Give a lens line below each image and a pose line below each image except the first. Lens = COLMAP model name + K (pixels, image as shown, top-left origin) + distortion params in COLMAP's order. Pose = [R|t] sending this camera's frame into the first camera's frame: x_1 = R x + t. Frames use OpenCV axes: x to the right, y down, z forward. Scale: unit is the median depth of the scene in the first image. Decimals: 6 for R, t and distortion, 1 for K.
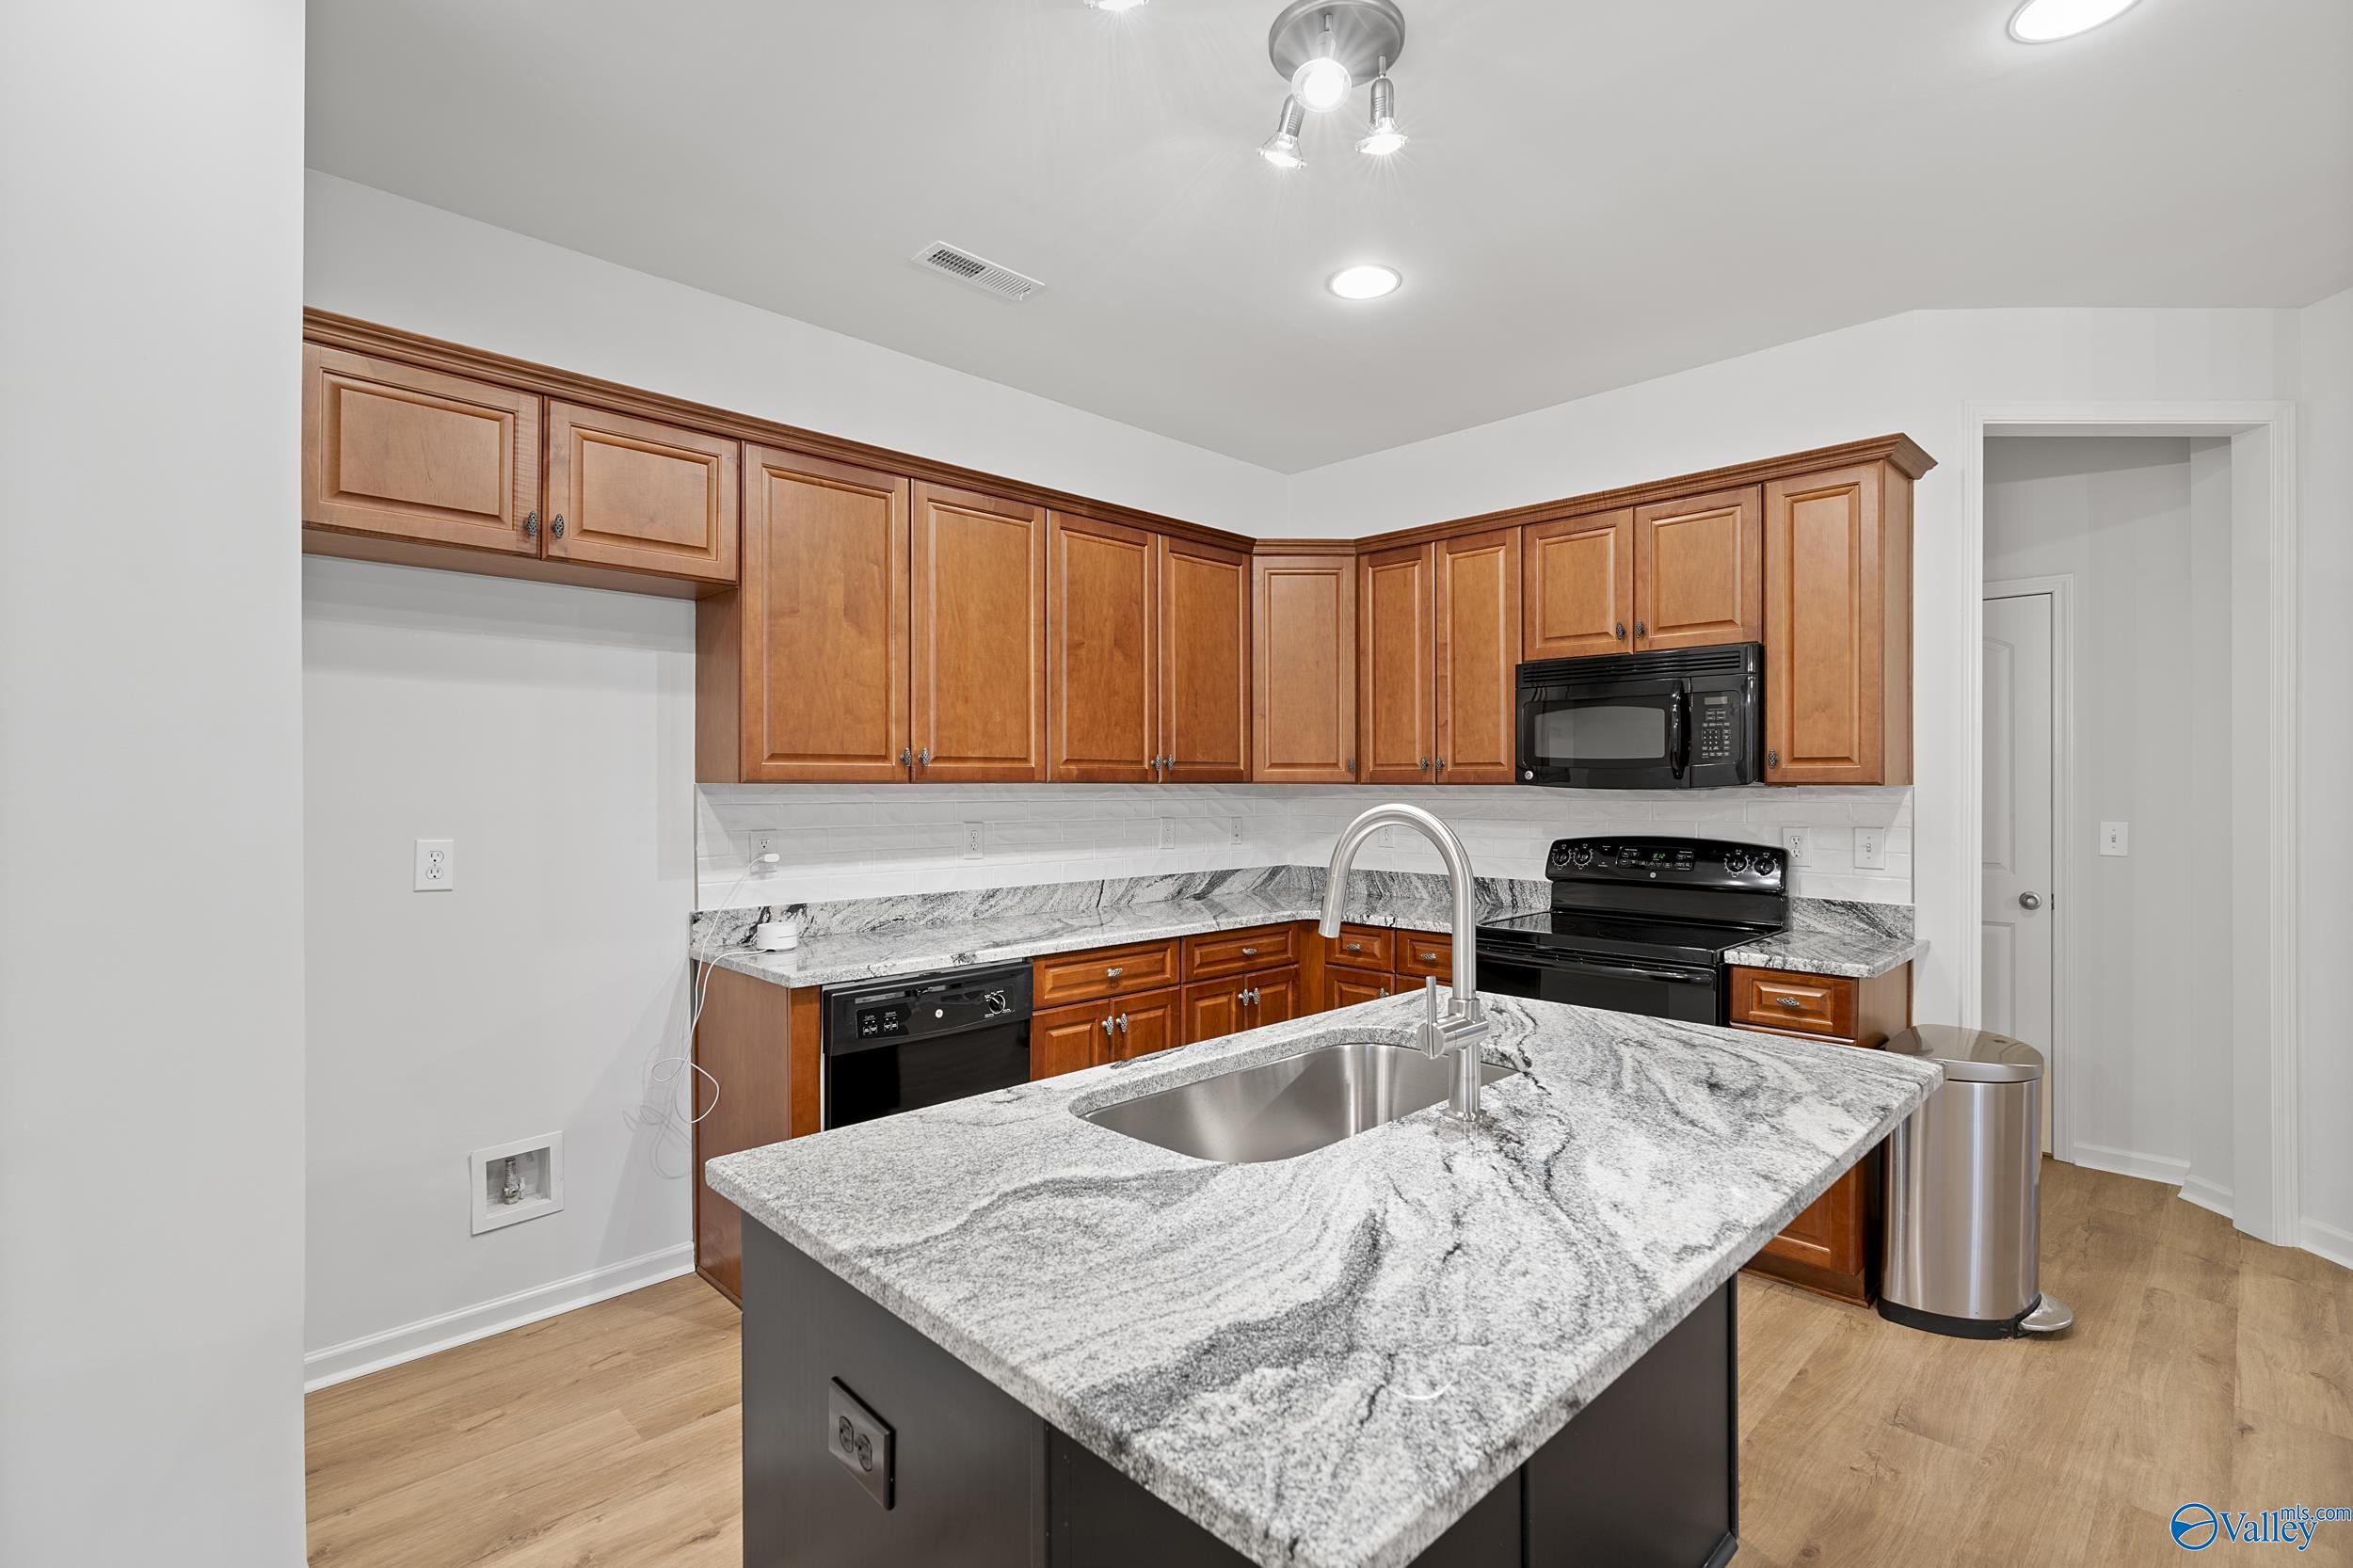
lens RADIAL K [[1075.5, 0, 1181.4], [0, 1075.5, 780.2], [0, 0, 1]] dist [-0.002012, 0.000002]
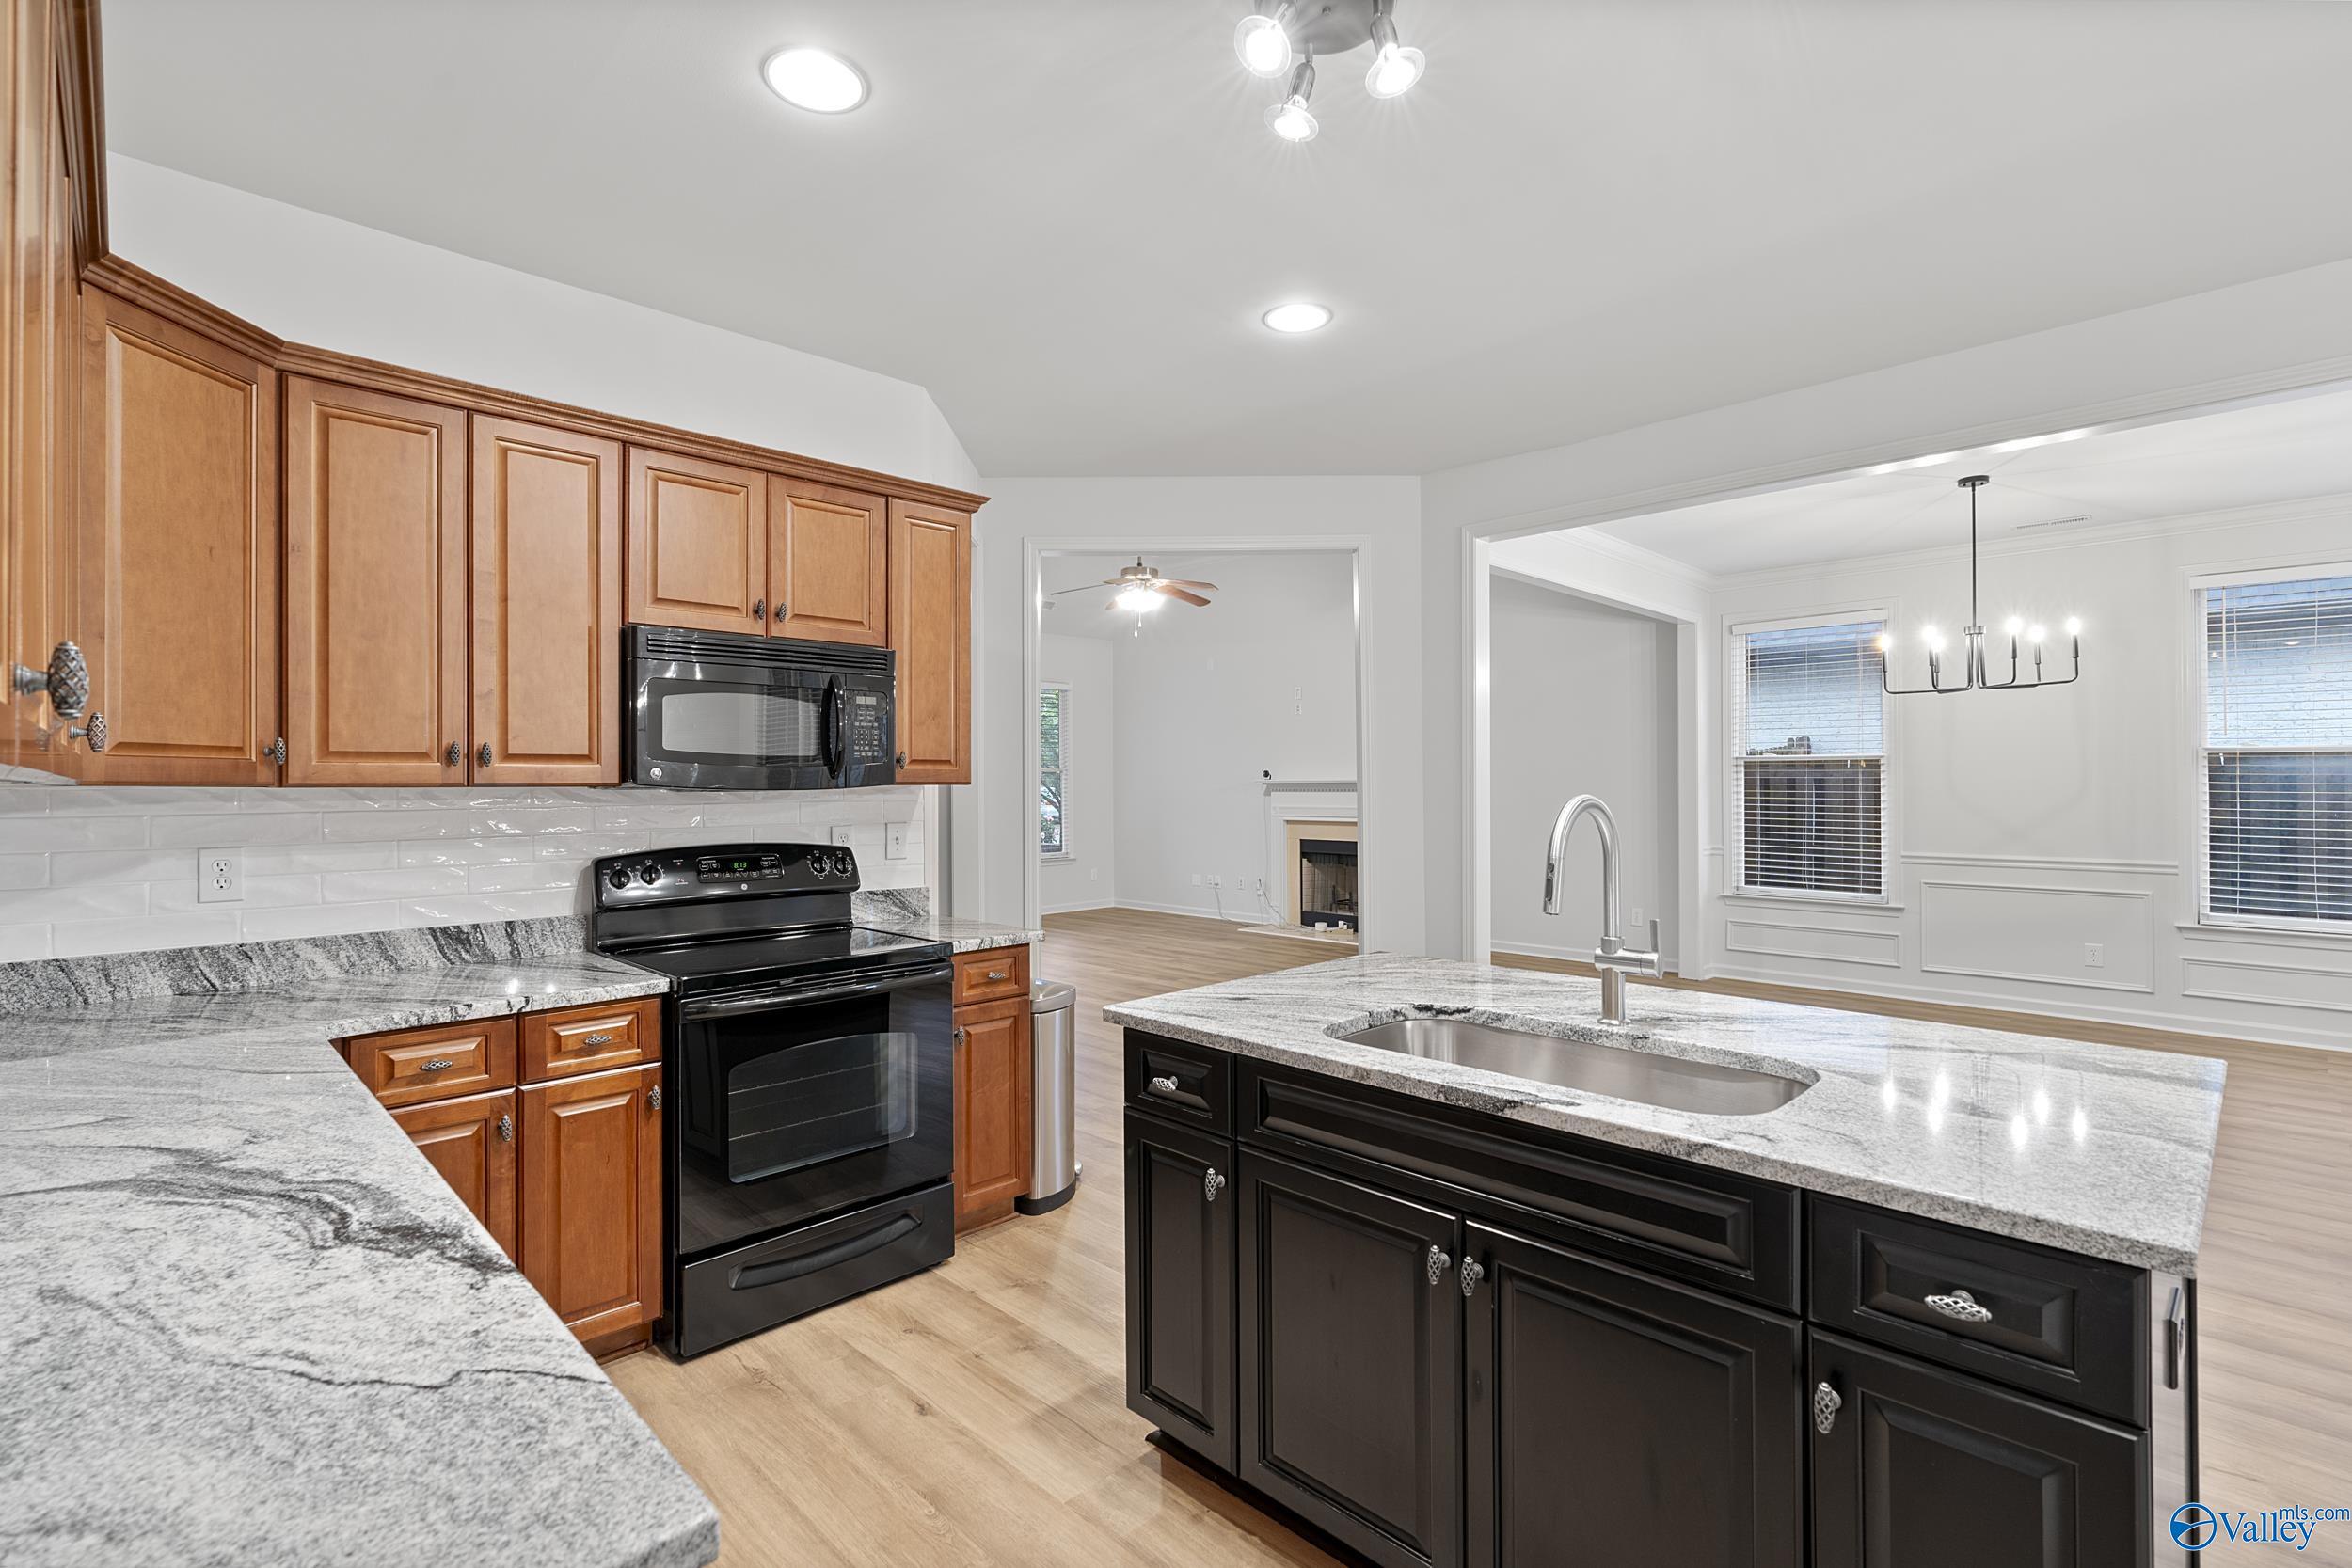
lens RADIAL K [[1074.9, 0, 1180.9], [0, 1074.9, 780.2], [0, 0, 1]] dist [-0.002012, 0.000002]
pose [[0.003082, 0.004035, 0.999987, -0.475168], [0.002314, 0.999989, -0.004042, 0.004506], [-0.999993, 0.002326, 0.003073, 0.670754]]
